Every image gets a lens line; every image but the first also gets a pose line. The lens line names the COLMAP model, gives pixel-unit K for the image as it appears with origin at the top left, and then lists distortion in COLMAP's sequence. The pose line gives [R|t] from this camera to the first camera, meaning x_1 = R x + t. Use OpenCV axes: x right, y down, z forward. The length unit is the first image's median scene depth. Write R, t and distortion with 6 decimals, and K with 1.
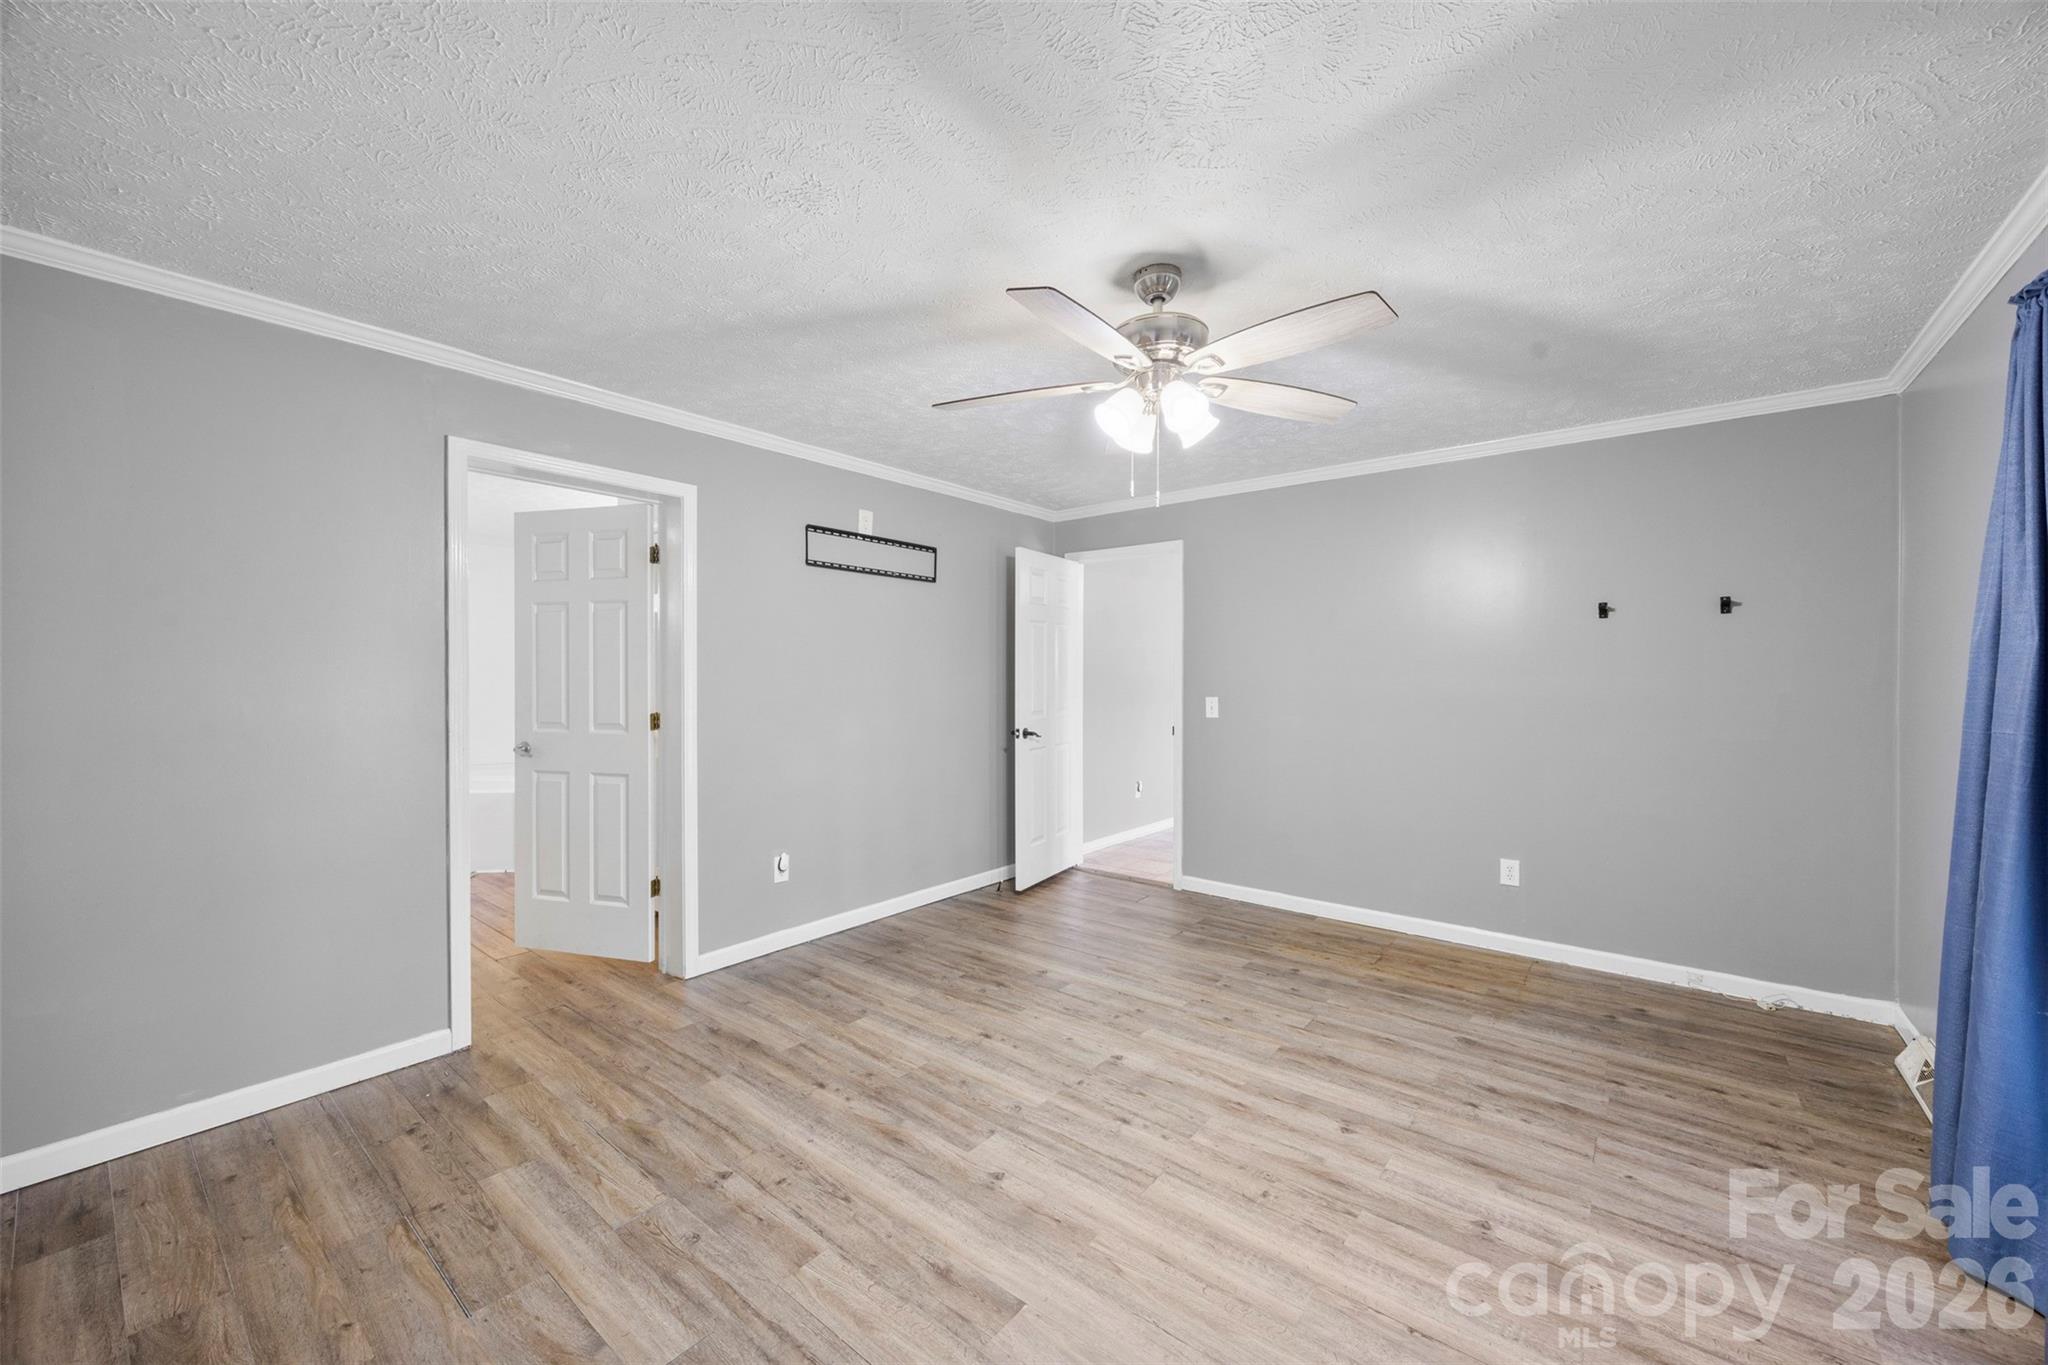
lens RADIAL K [[783.6, 0, 1028.4], [0, 783.6, 675.3], [0, 0, 1]] dist [-0.003446, 0.001005]
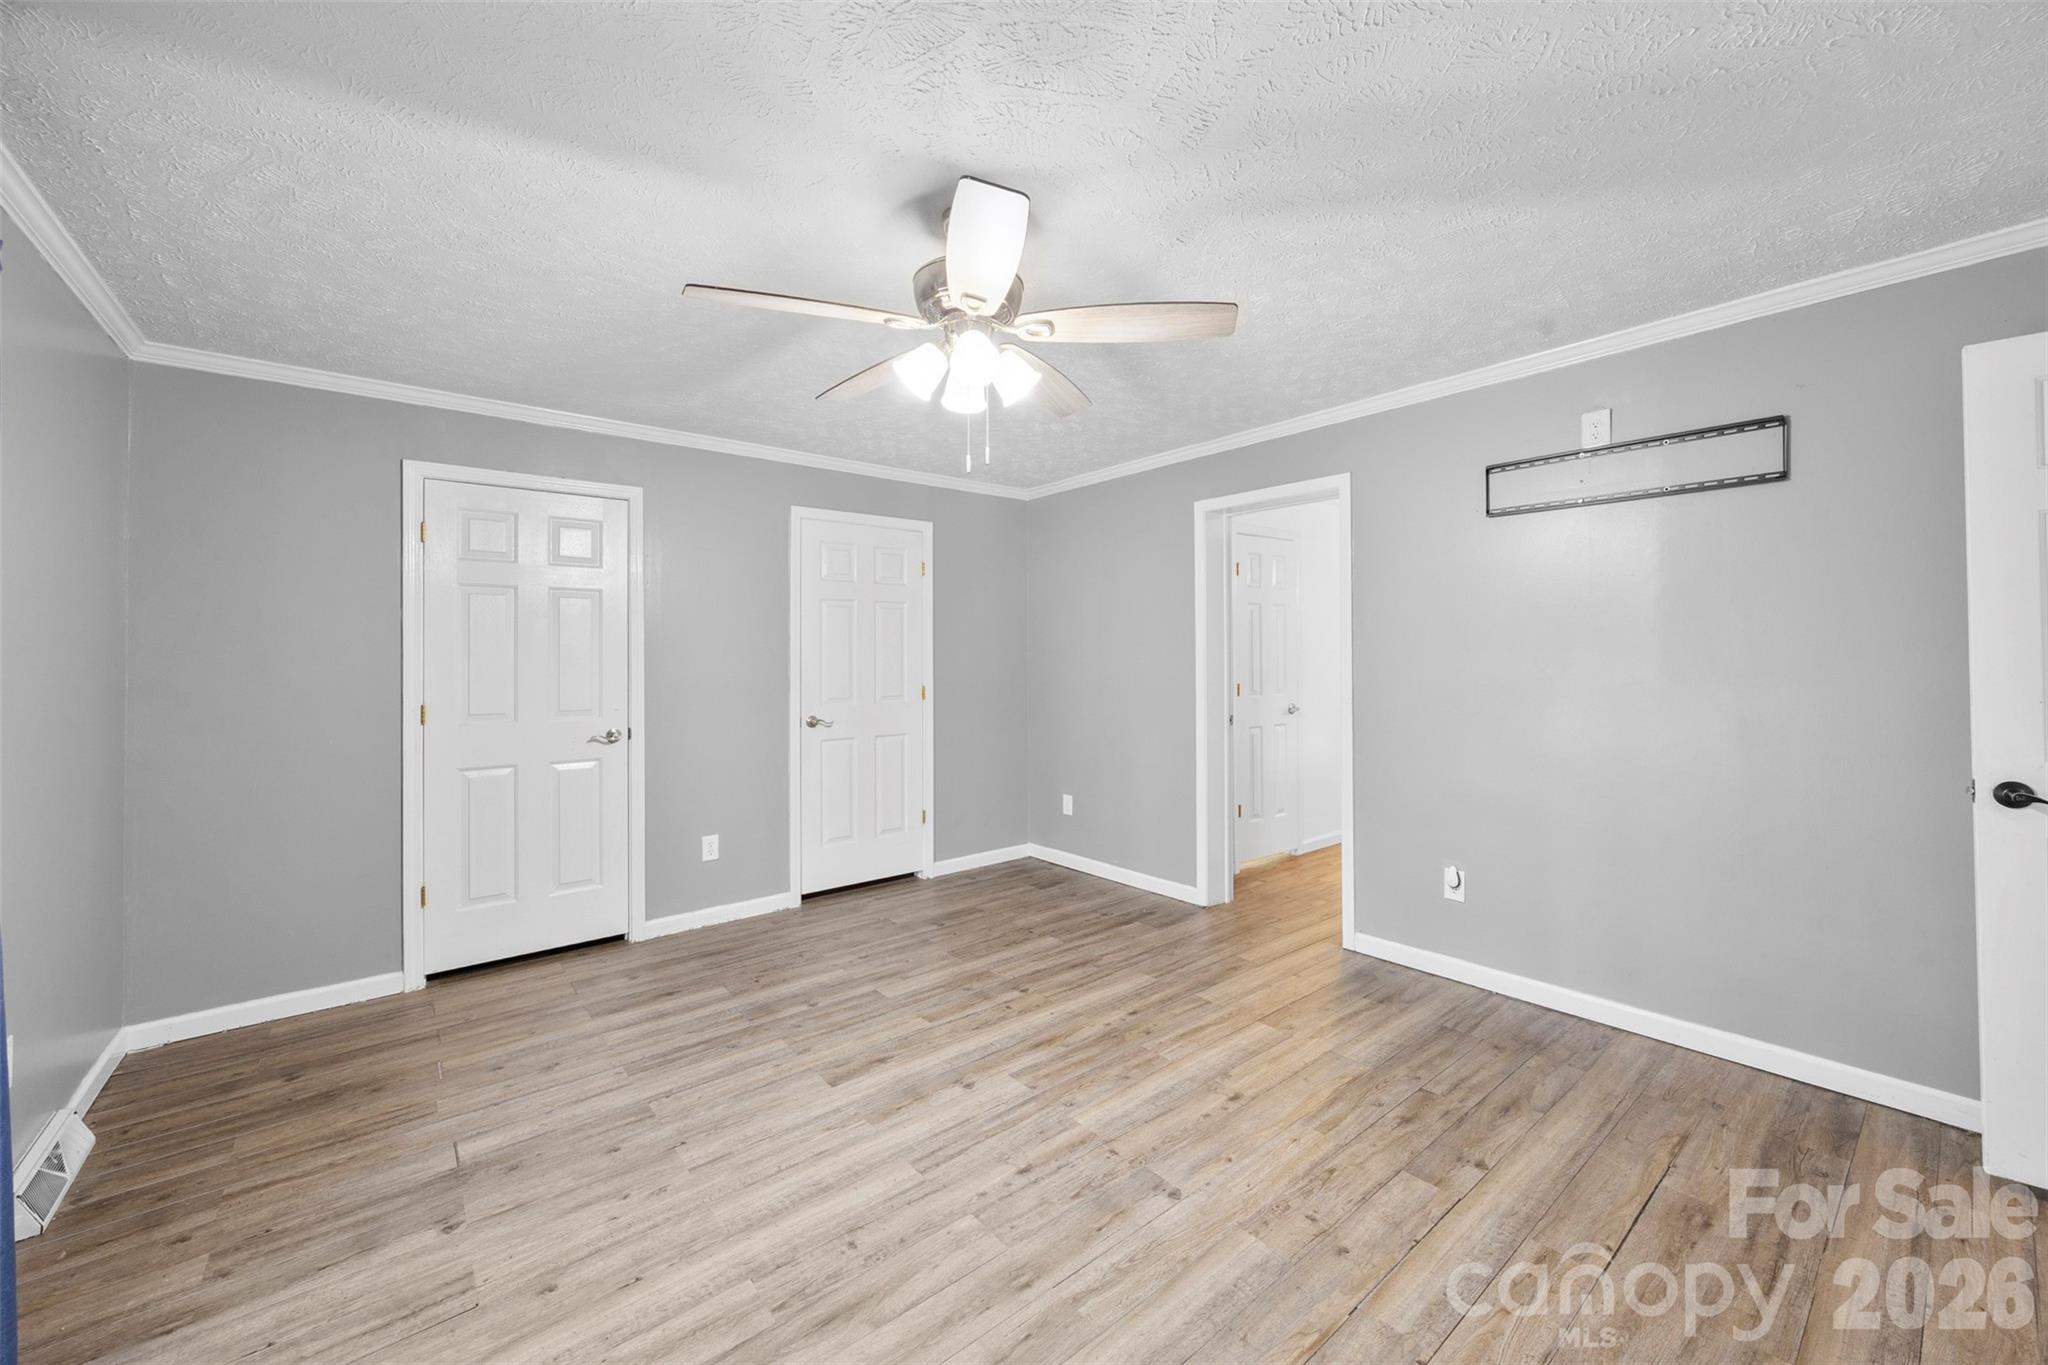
lens RADIAL K [[783.6, 0, 1053.2], [0, 783.6, 661.9], [0, 0, 1]] dist [-0.003446, 0.001005]
pose [[-0.180469, 0.006552, -0.983559, 0.945938], [0.008256, 0.999953, 0.005146, -0.004010], [0.983546, -0.007192, -0.180514, 1.159952]]
